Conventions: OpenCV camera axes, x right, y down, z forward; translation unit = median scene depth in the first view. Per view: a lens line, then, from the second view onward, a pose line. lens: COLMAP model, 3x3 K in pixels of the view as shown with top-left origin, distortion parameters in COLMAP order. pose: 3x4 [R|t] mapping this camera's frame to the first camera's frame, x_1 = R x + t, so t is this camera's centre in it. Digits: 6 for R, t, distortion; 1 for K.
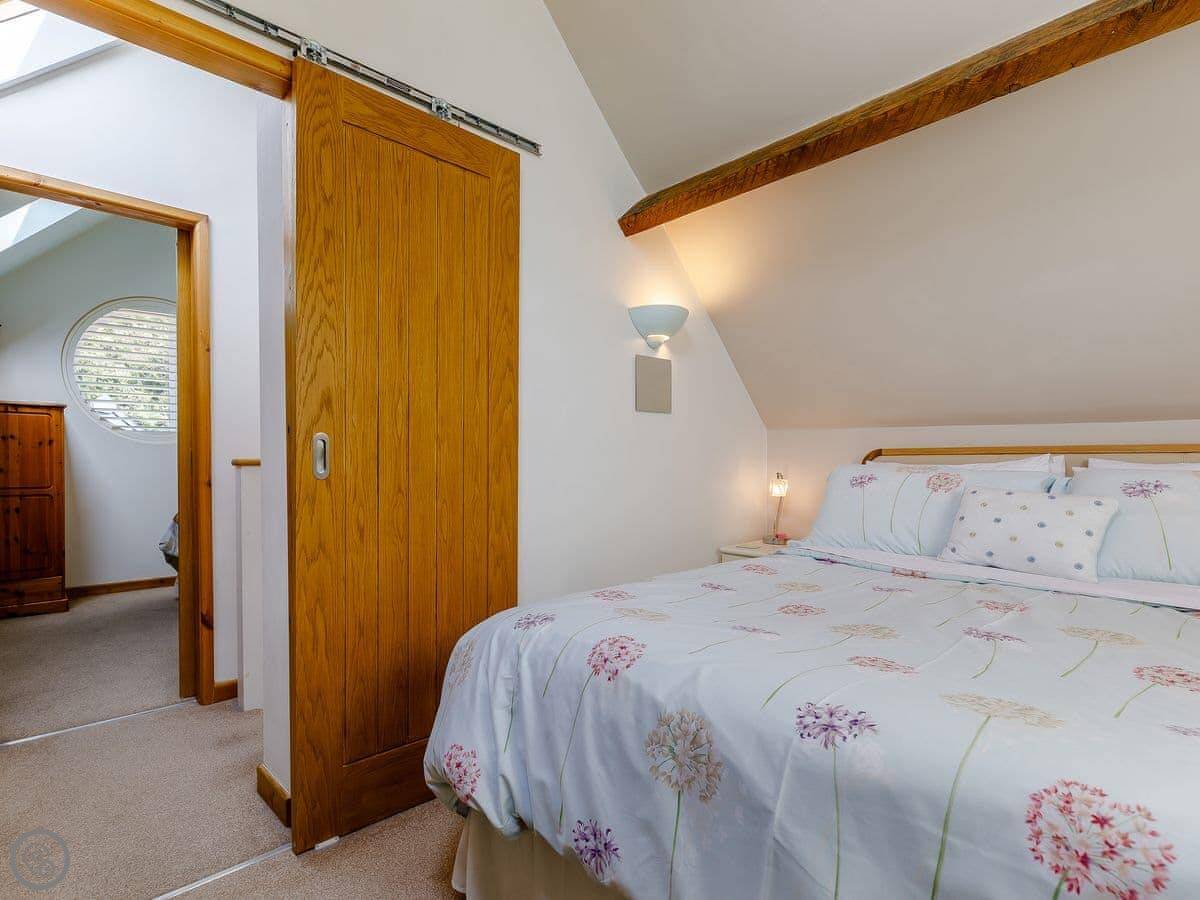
lens RADIAL K [[617.4, 0, 583.8], [0, 617.4, 455.2], [0, 0, 1]] dist [0.013610, -0.000993]
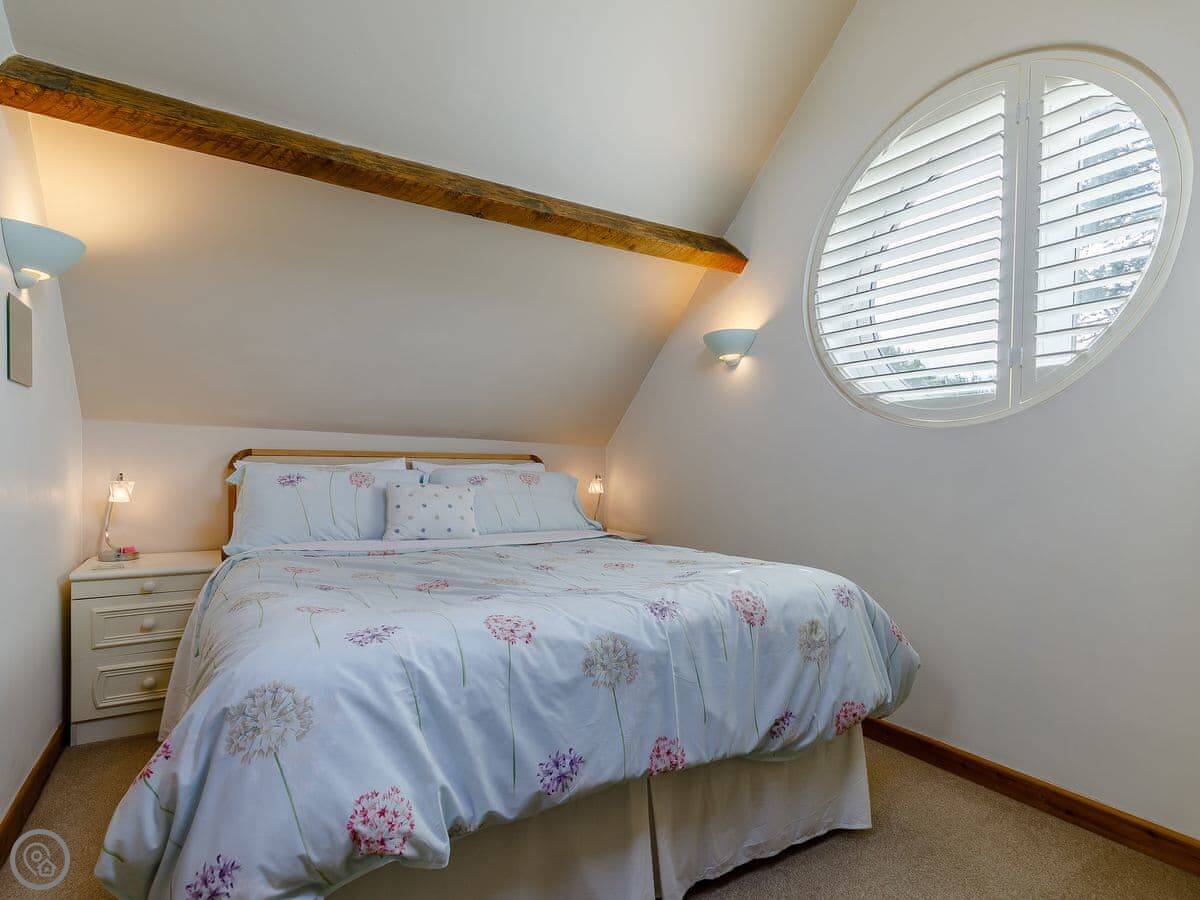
lens RADIAL K [[625.7, 0, 599.4], [0, 625.7, 463.9], [0, 0, 1]] dist [0.002992, 0.000555]
pose [[0.169608, 0.005390, 0.985497, -0.714346], [-0.019944, 0.999799, -0.002036, 0.008221], [-0.985310, -0.019309, 0.169681, 0.426371]]
